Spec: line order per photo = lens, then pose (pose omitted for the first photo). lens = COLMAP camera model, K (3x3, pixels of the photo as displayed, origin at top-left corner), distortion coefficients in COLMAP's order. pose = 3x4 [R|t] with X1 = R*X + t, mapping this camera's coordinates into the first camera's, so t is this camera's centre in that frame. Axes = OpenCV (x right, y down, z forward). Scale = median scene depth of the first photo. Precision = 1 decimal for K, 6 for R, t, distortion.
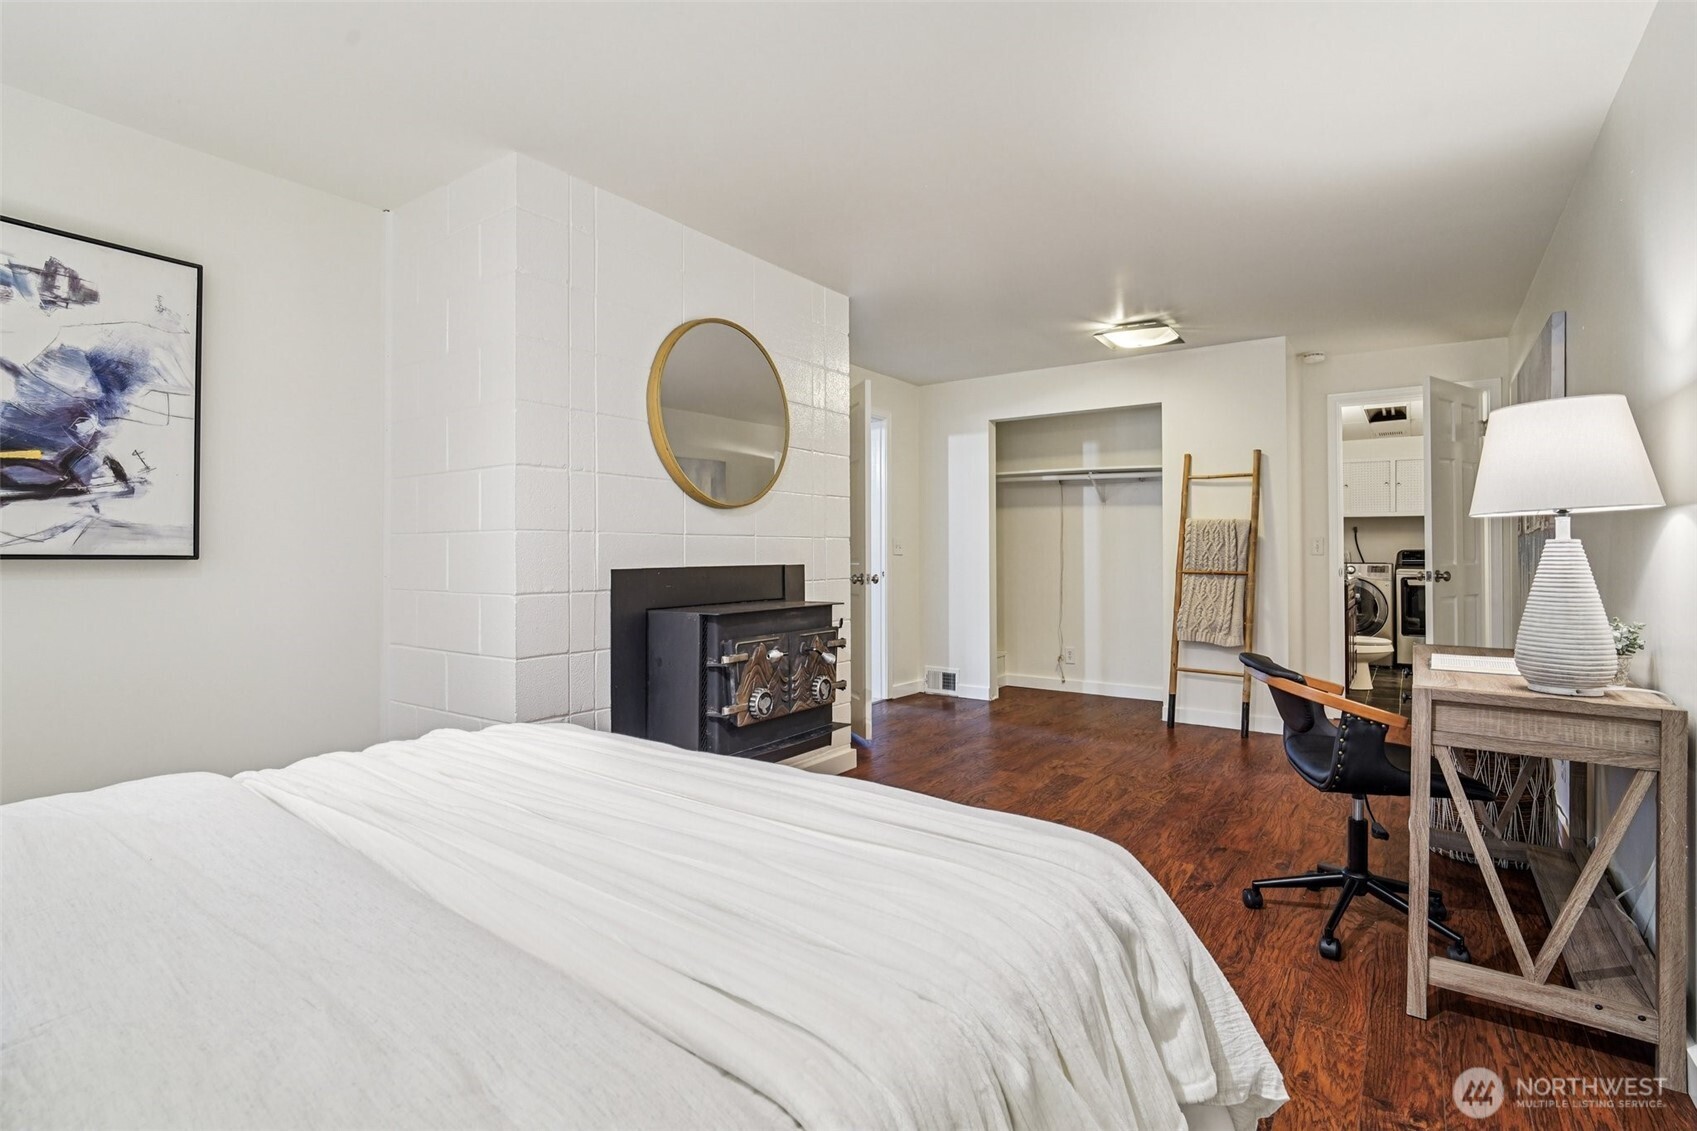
lens RADIAL K [[807.2, 0, 855.0], [0, 807.2, 553.4], [0, 0, 1]] dist [-0.016102, 0.008125]
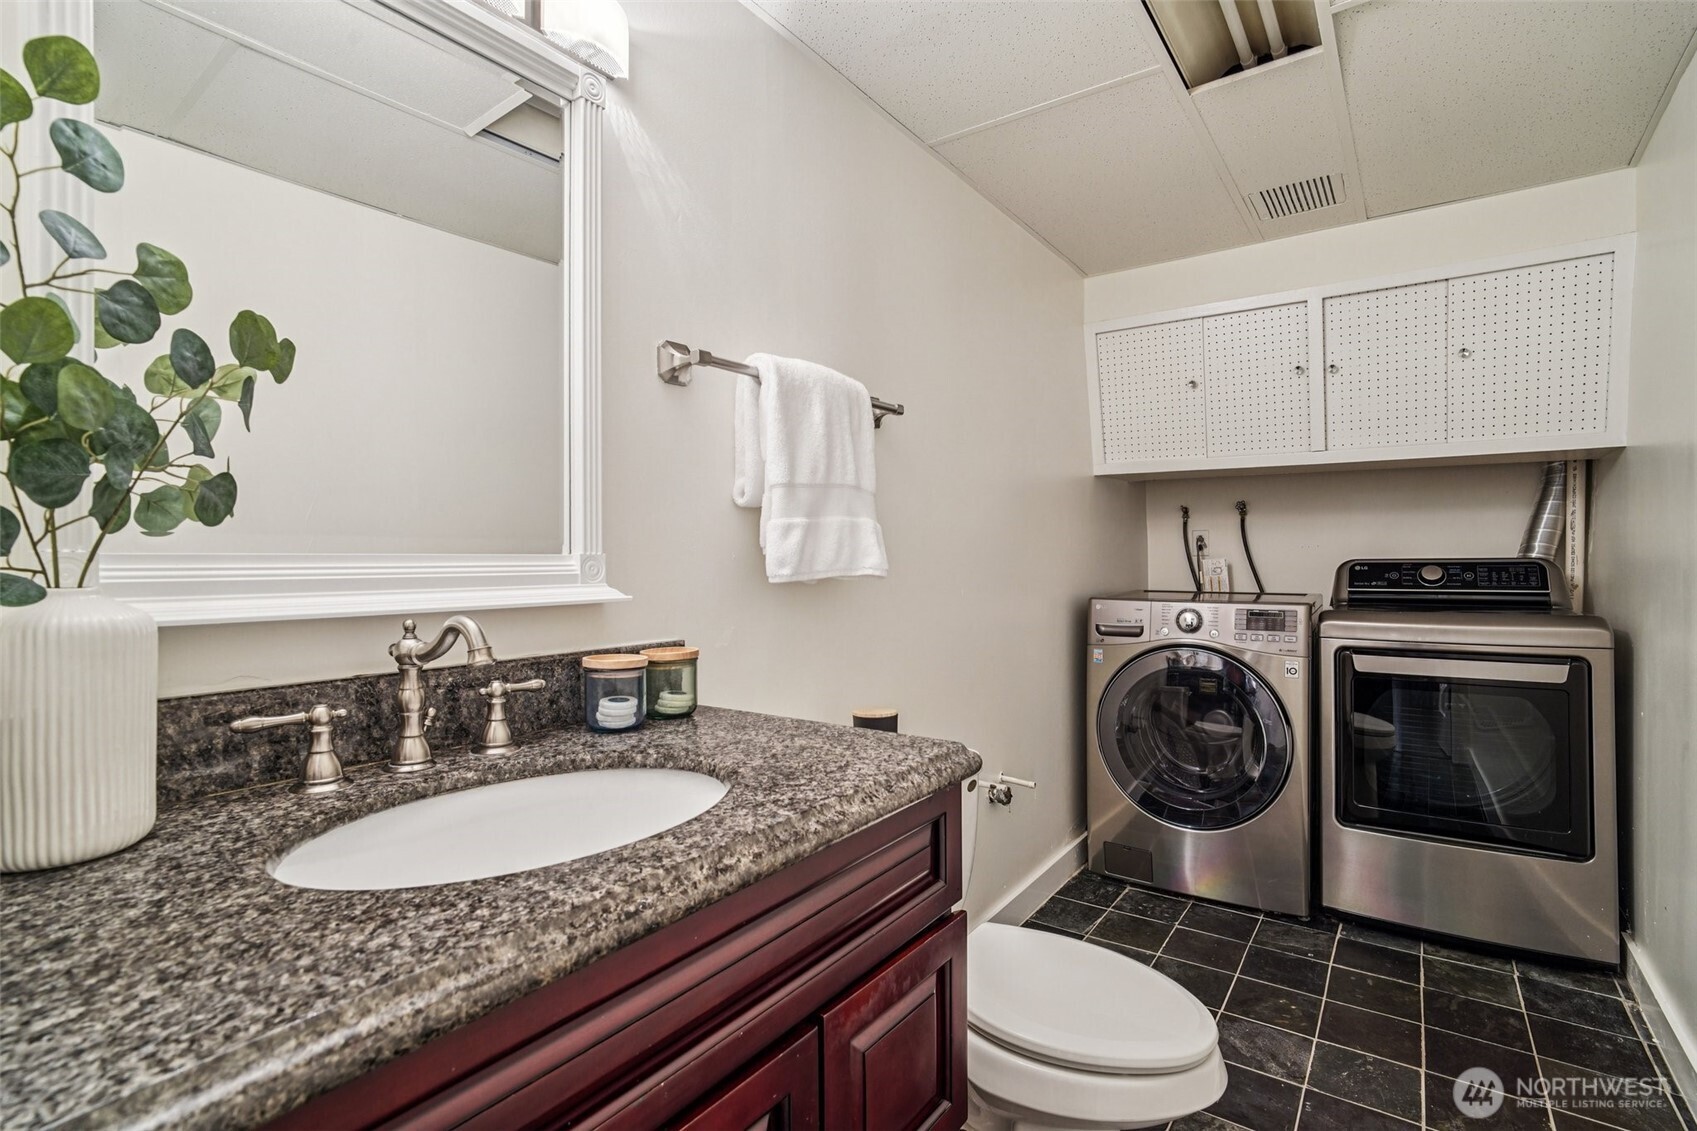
lens RADIAL K [[807.2, 0, 855.0], [0, 807.2, 553.4], [0, 0, 1]] dist [-0.016102, 0.008125]
pose [[0.999997, -0.002292, -0.000501, 0.485224], [0.002292, 0.999997, 0.000536, -0.008043], [0.000499, -0.000537, 1.000000, 0.673461]]
